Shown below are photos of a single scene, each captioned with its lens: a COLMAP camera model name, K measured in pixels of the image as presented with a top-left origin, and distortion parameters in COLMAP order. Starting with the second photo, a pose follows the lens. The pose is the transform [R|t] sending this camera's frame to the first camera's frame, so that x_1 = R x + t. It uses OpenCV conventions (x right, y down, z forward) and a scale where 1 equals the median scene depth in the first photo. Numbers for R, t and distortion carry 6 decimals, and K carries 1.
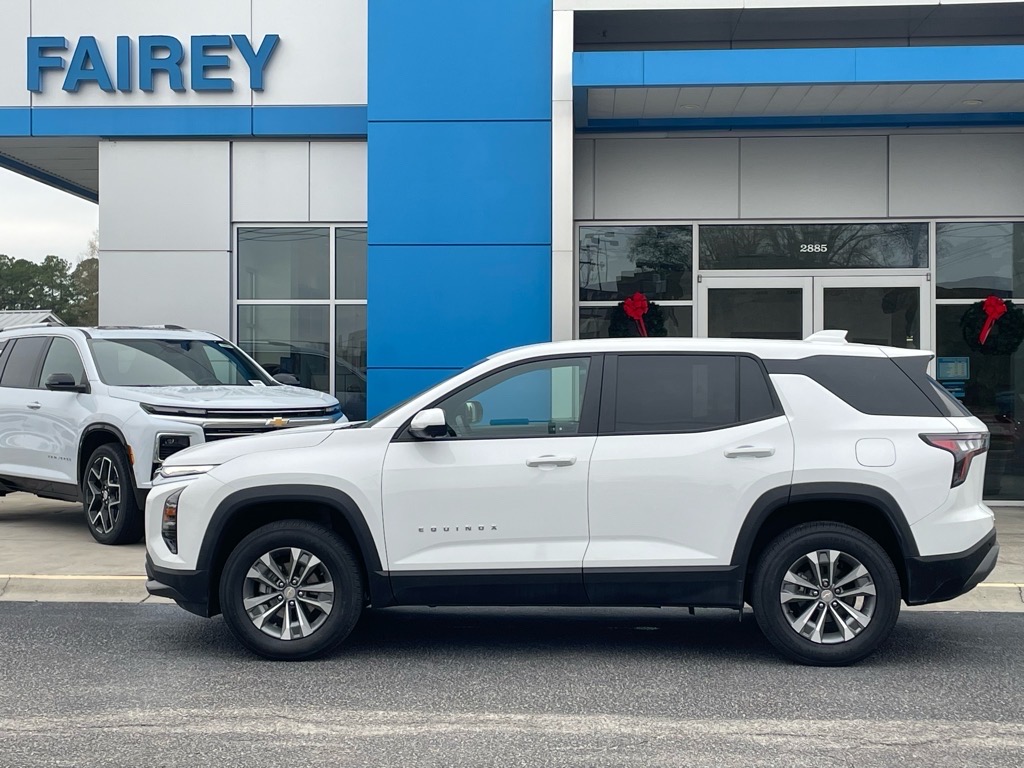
lens RADIAL K [[1604.0, 0, 512.1], [0, 1604.0, 390.8], [0, 0, 1]] dist [0.061077, 0.000000]
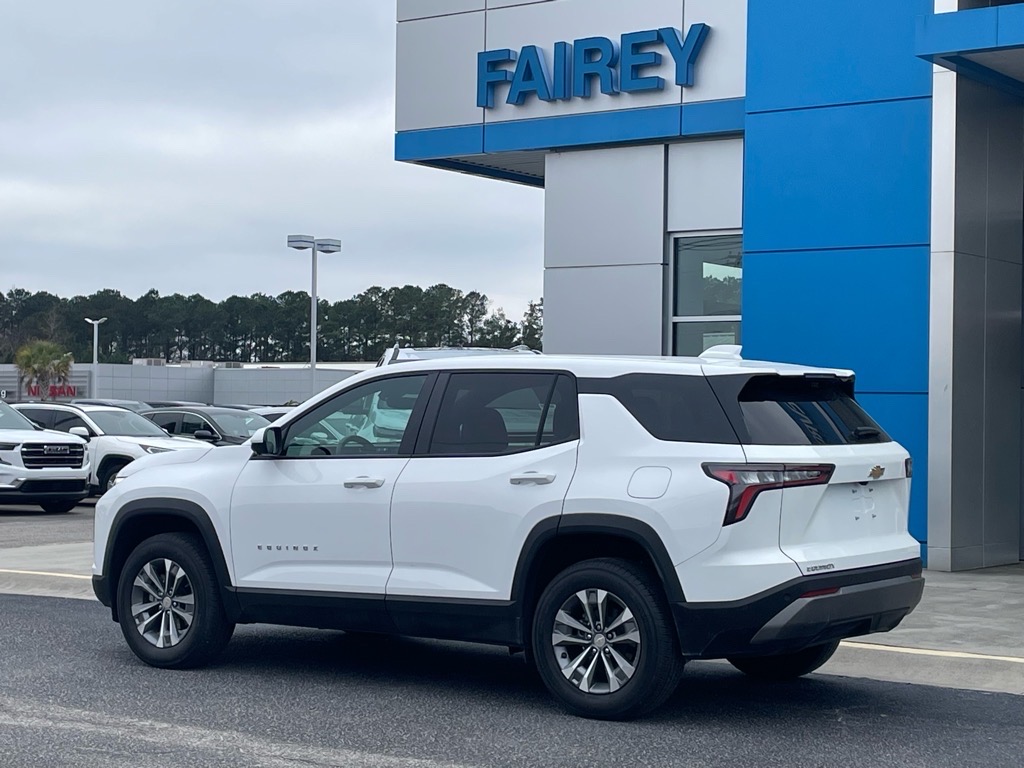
lens RADIAL K [[1938.5, 0, 512.0], [0, 1938.5, 379.4], [0, 0, 1]] dist [0.038445, 0.000000]
pose [[0.846027, -0.000320, -0.533140, 0.722314], [-0.012621, 0.999708, -0.020628, 0.004451], [0.532991, 0.024180, 0.845775, 0.053885]]
